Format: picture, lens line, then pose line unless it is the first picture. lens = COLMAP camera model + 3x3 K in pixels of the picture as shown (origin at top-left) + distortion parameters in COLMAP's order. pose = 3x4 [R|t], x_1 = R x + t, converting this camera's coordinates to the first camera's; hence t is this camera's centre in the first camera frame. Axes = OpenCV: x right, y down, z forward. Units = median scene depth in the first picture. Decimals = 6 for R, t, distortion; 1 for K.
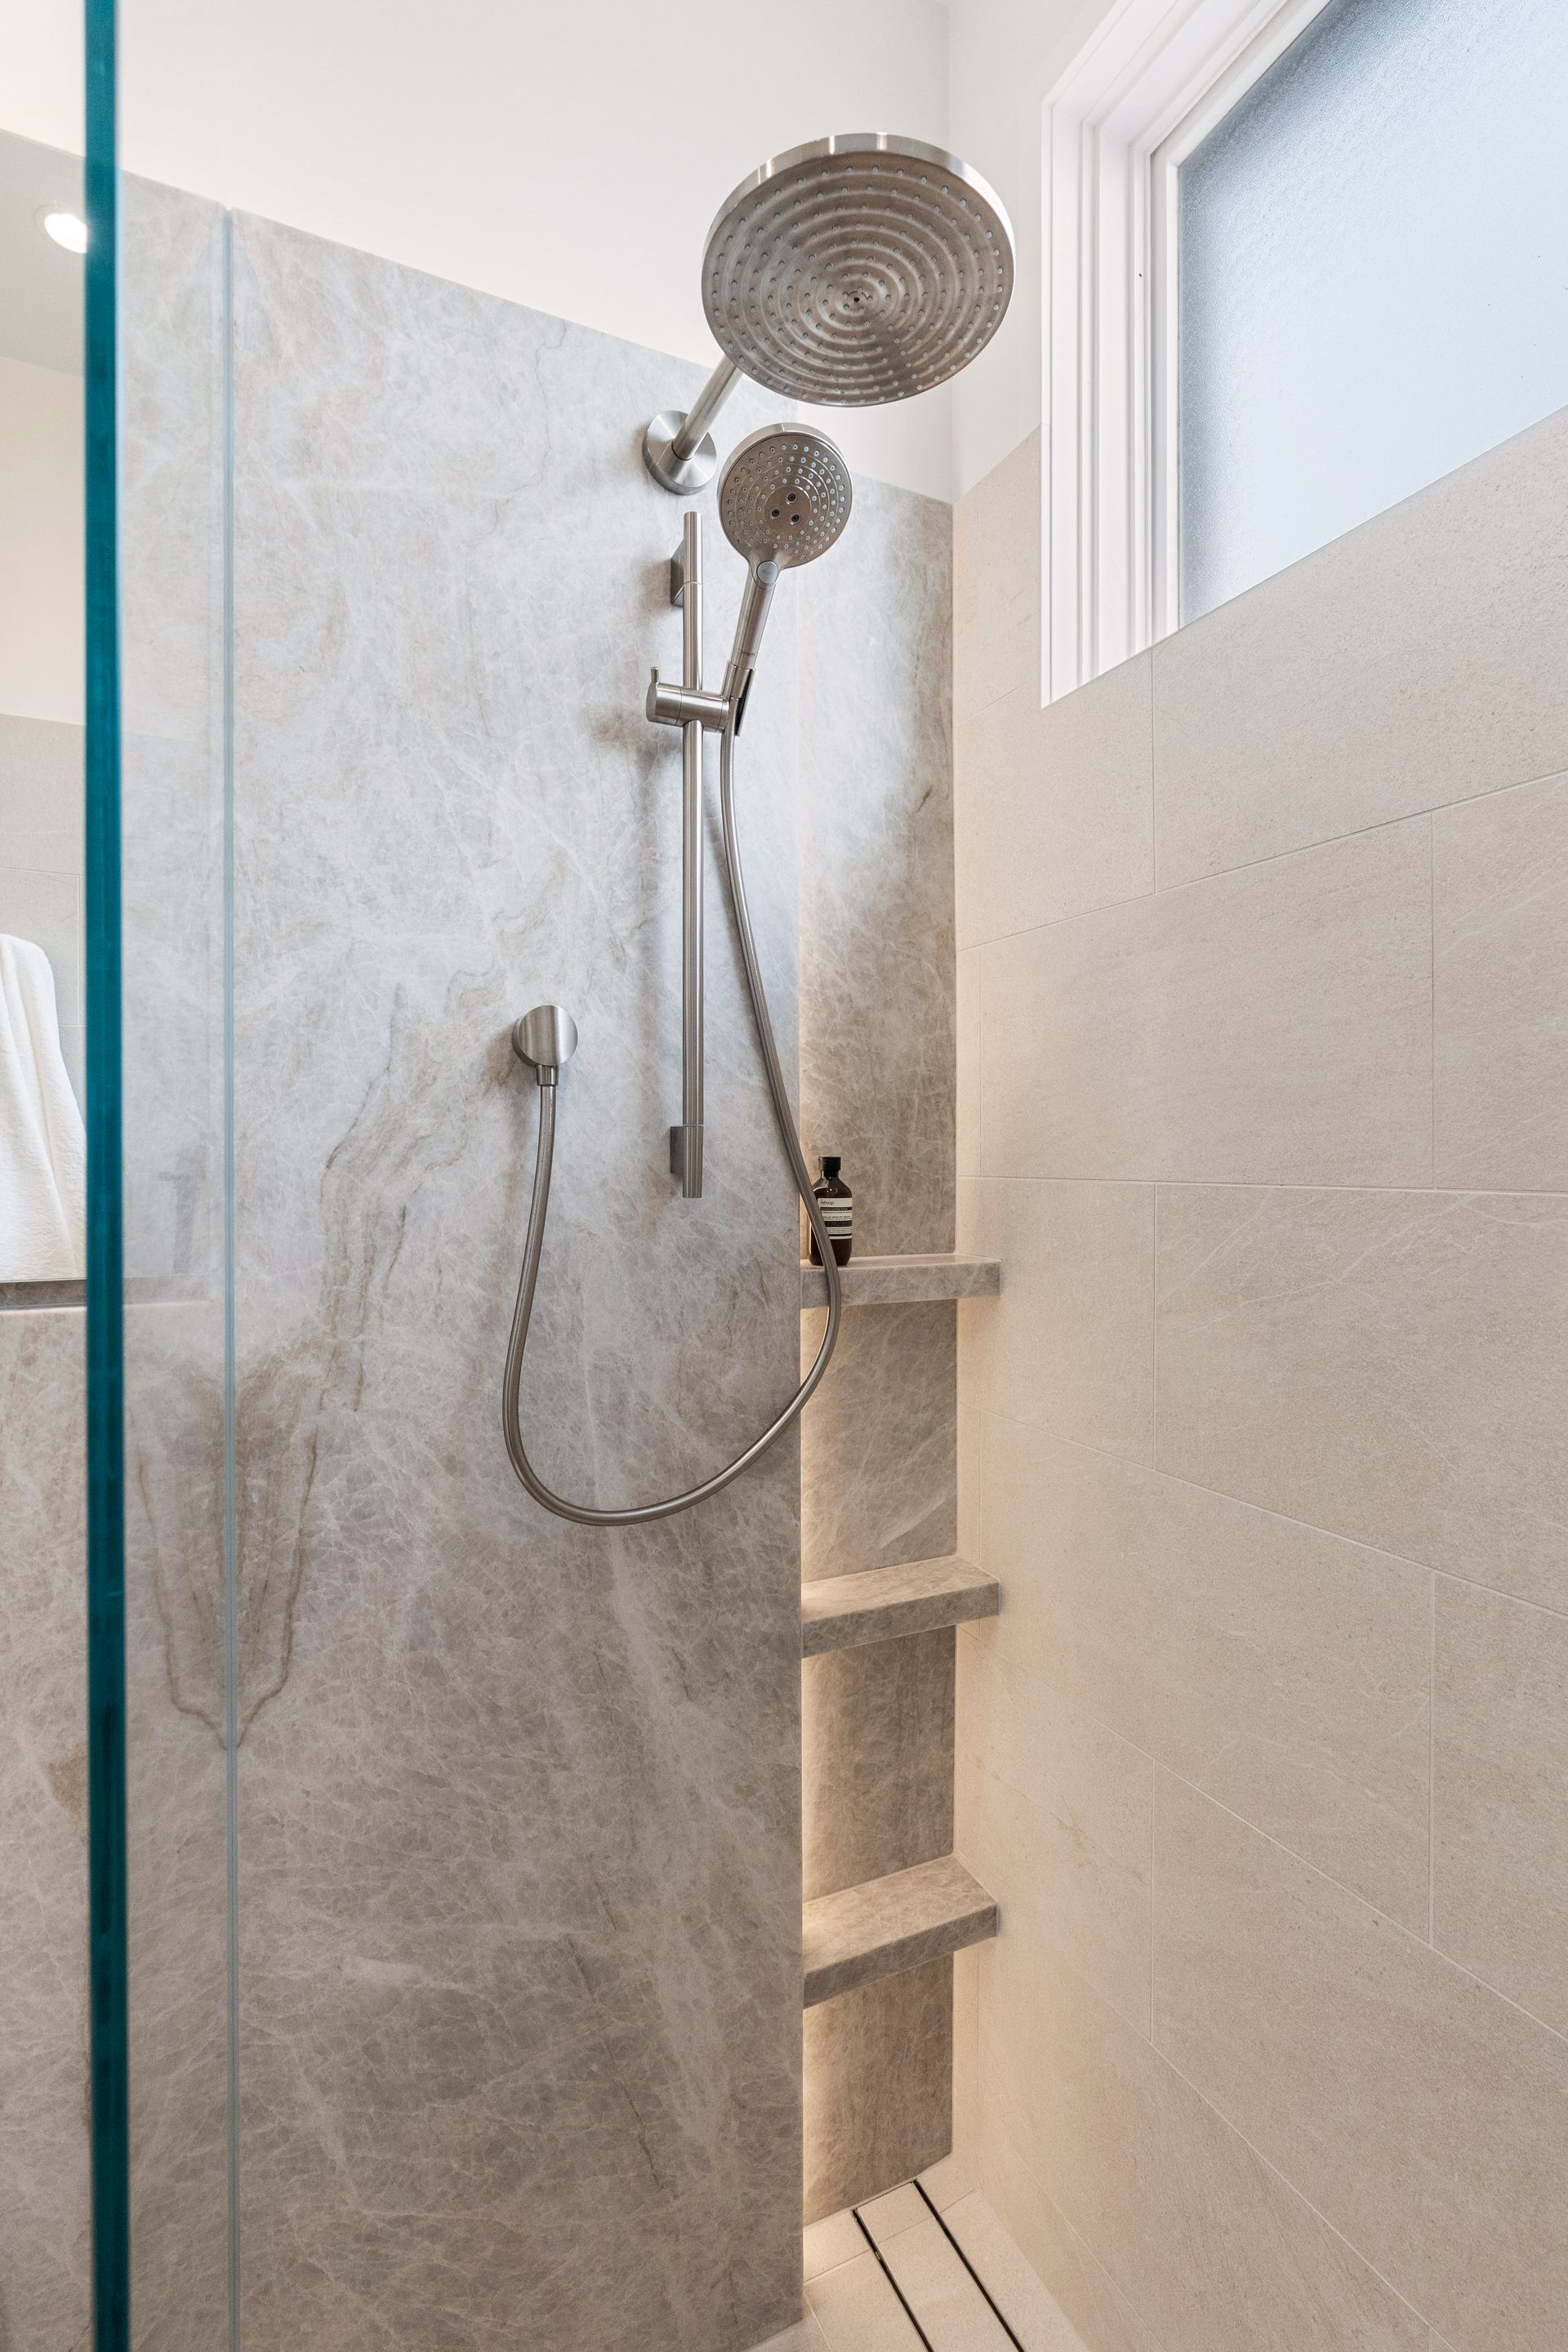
lens RADIAL K [[1096.2, 0, 796.6], [0, 1096.2, 1091.1], [0, 0, 1]] dist [-0.010050, 0.004057]
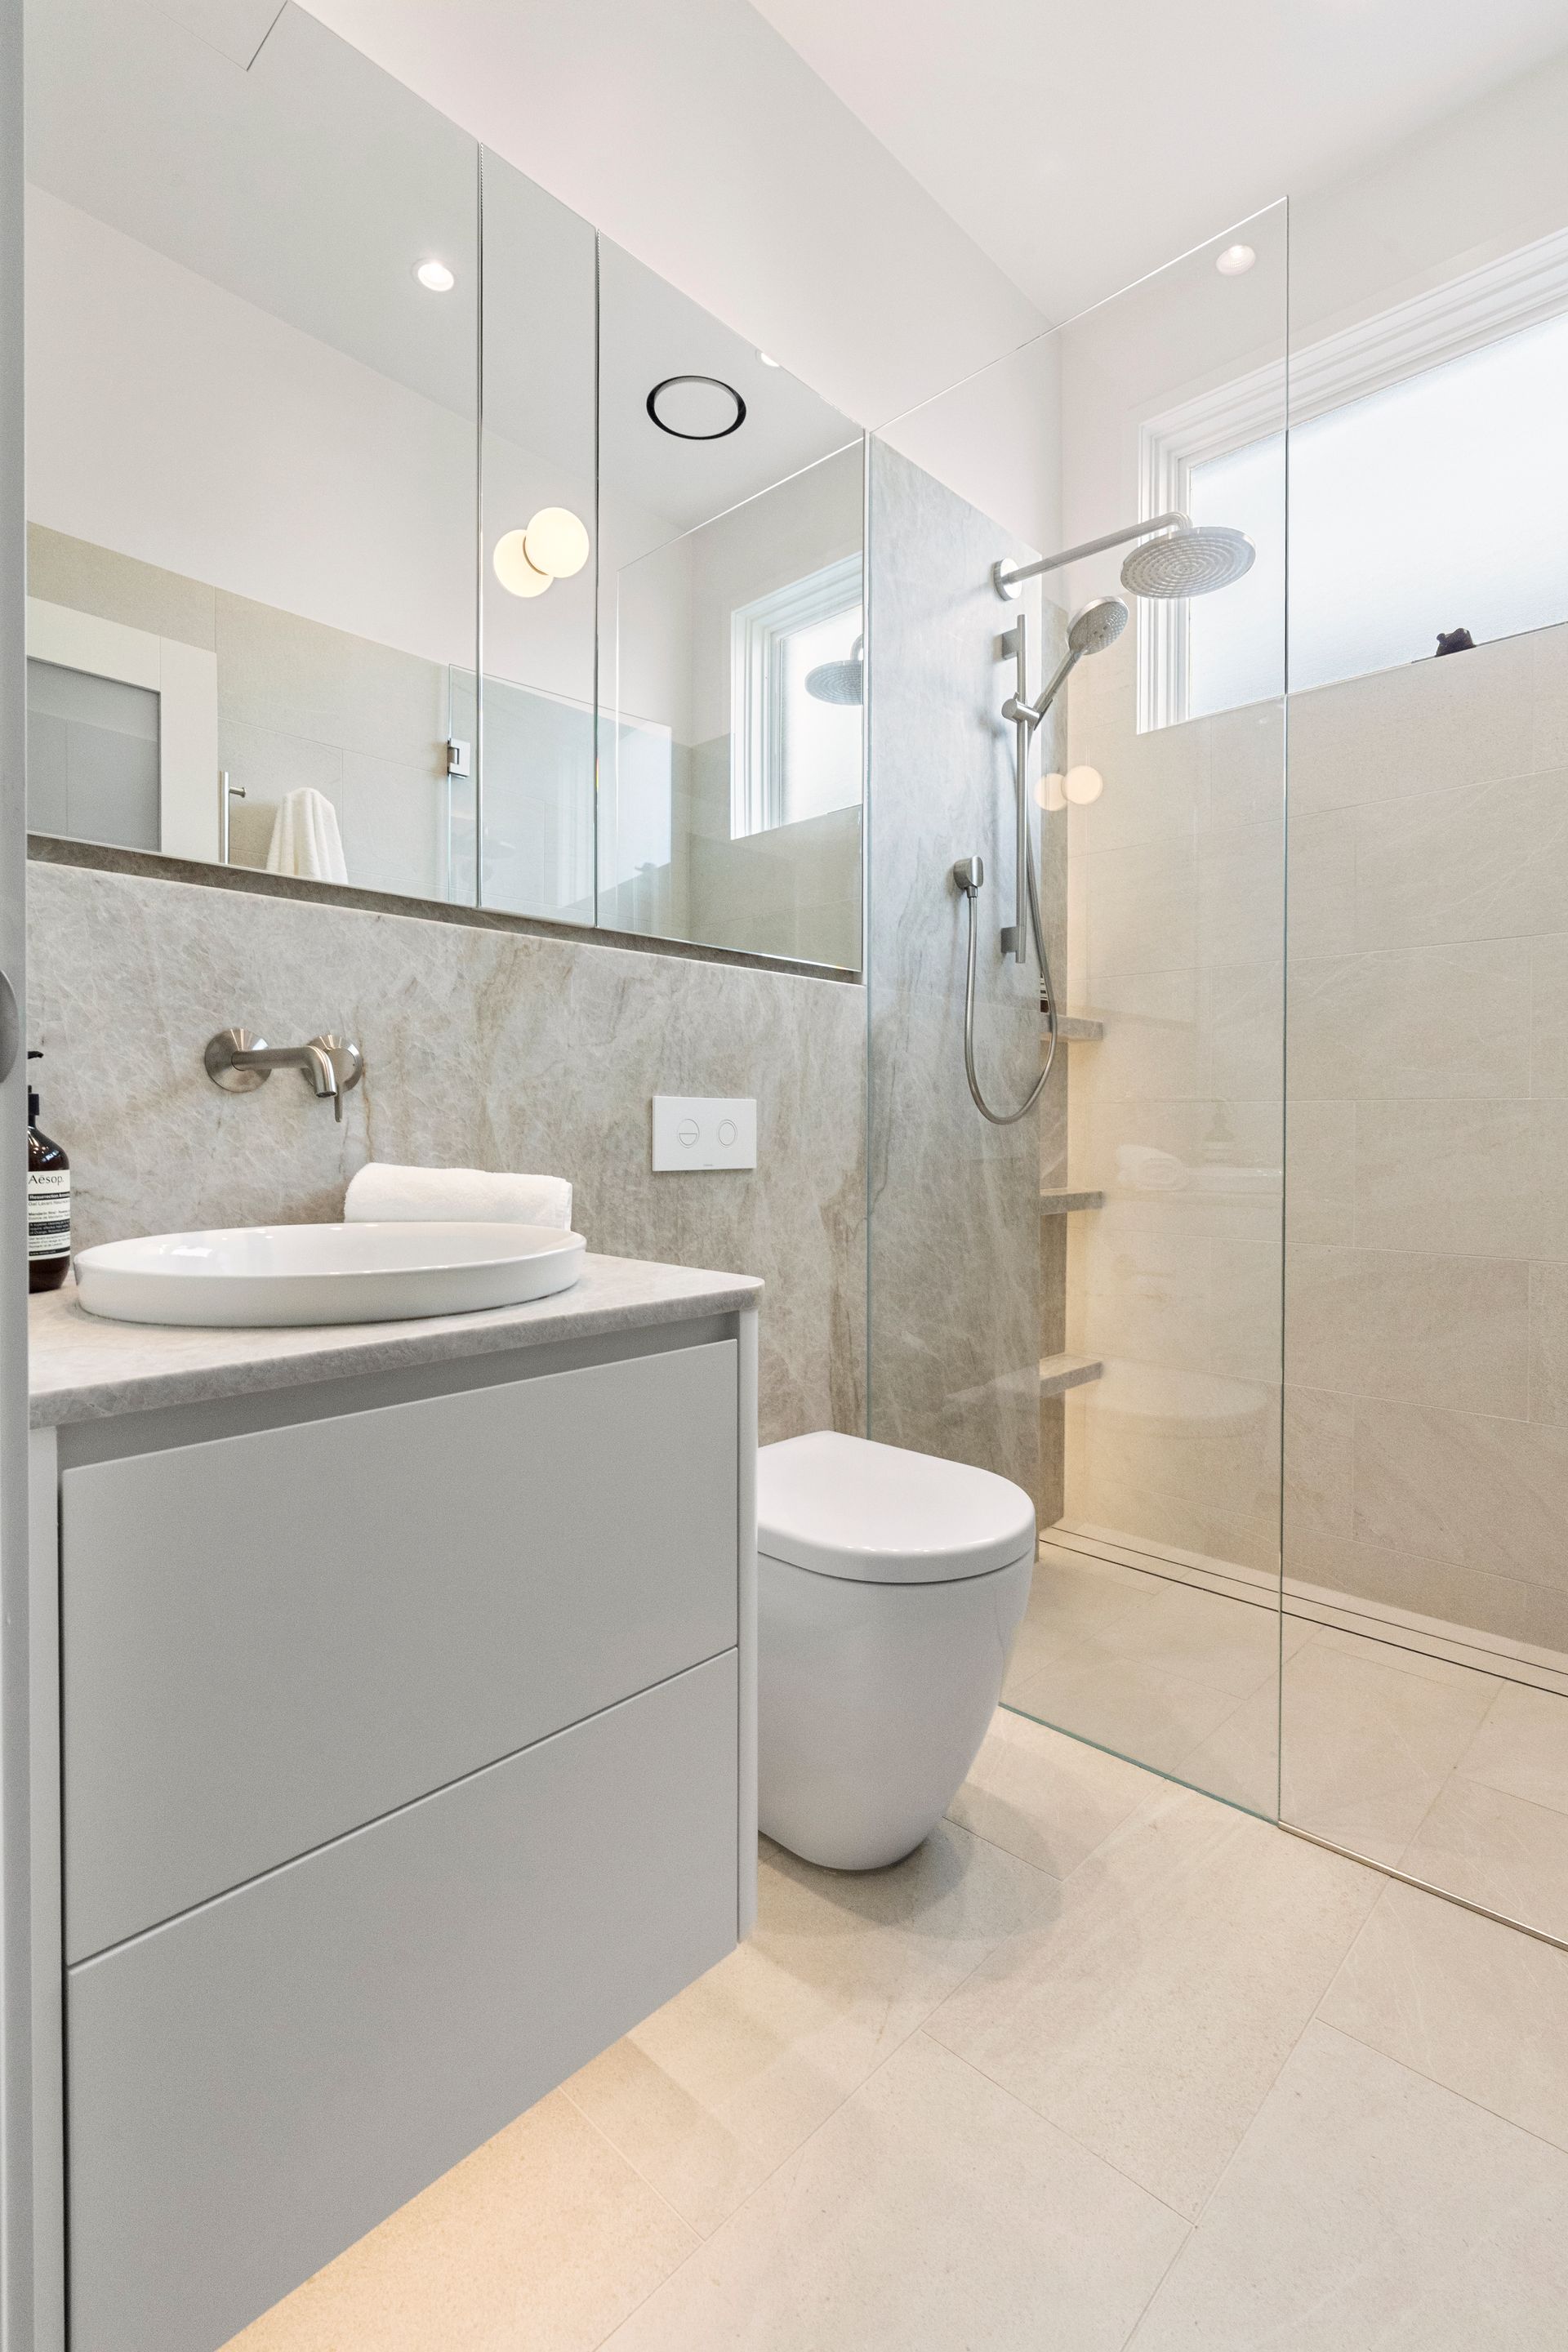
lens RADIAL K [[1096.2, 0, 767.9], [0, 1096.2, 1068.2], [0, 0, 1]] dist [-0.010050, 0.004057]
pose [[0.941933, 0.017534, 0.335342, -1.239415], [-0.015273, 0.999839, -0.009378, 0.329098], [-0.335452, 0.003712, 0.942050, -0.730494]]
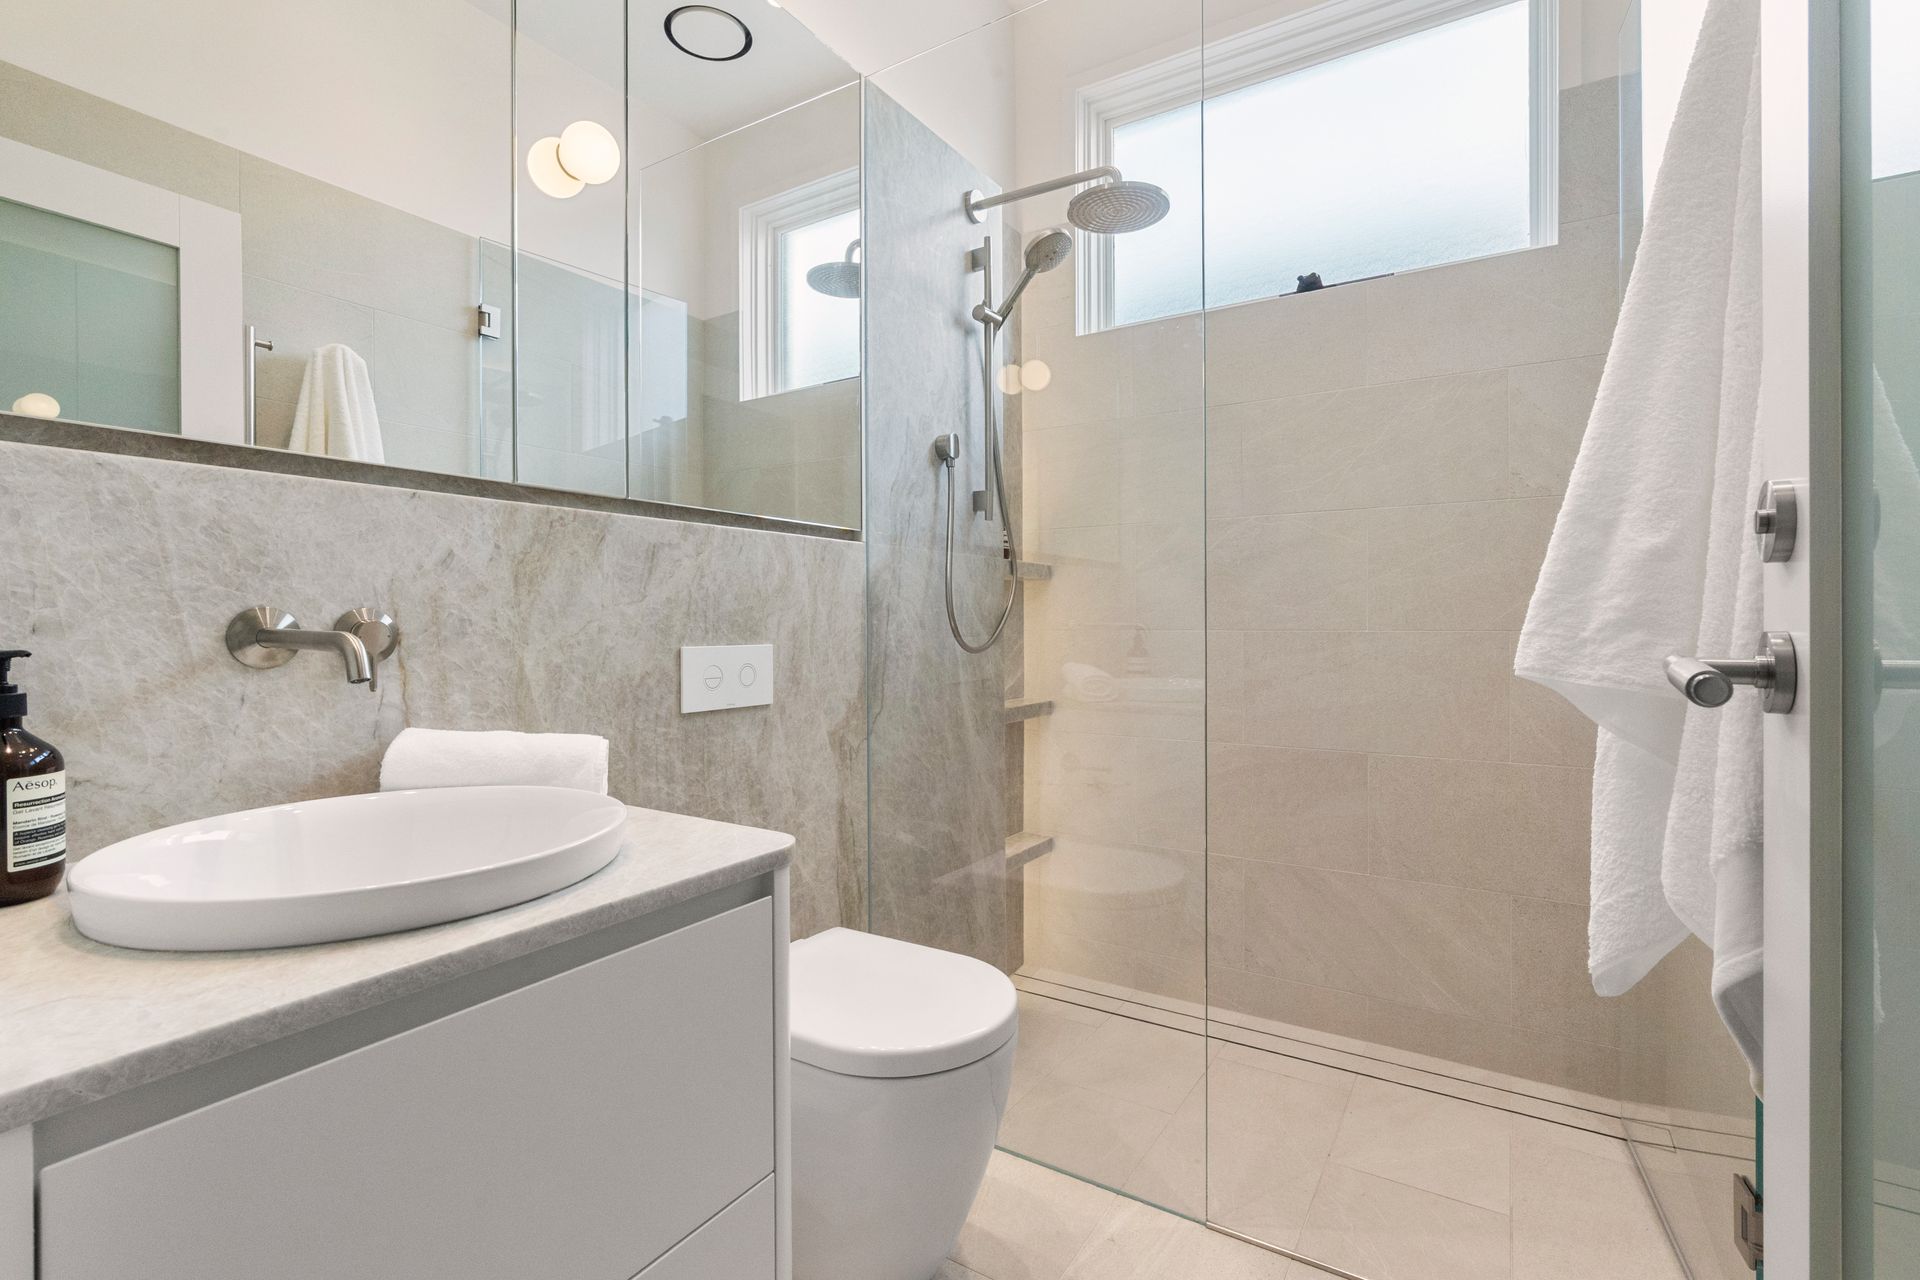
lens RADIAL K [[894.9, 0, 953.6], [0, 894.9, 576.5], [0, 0, 1]] dist [-0.010050, 0.004057]
pose [[0.853888, 0.013781, 0.520274, -1.244315], [-0.005766, 0.999839, -0.017020, 0.269774], [-0.520424, 0.011533, 0.853830, -0.666118]]
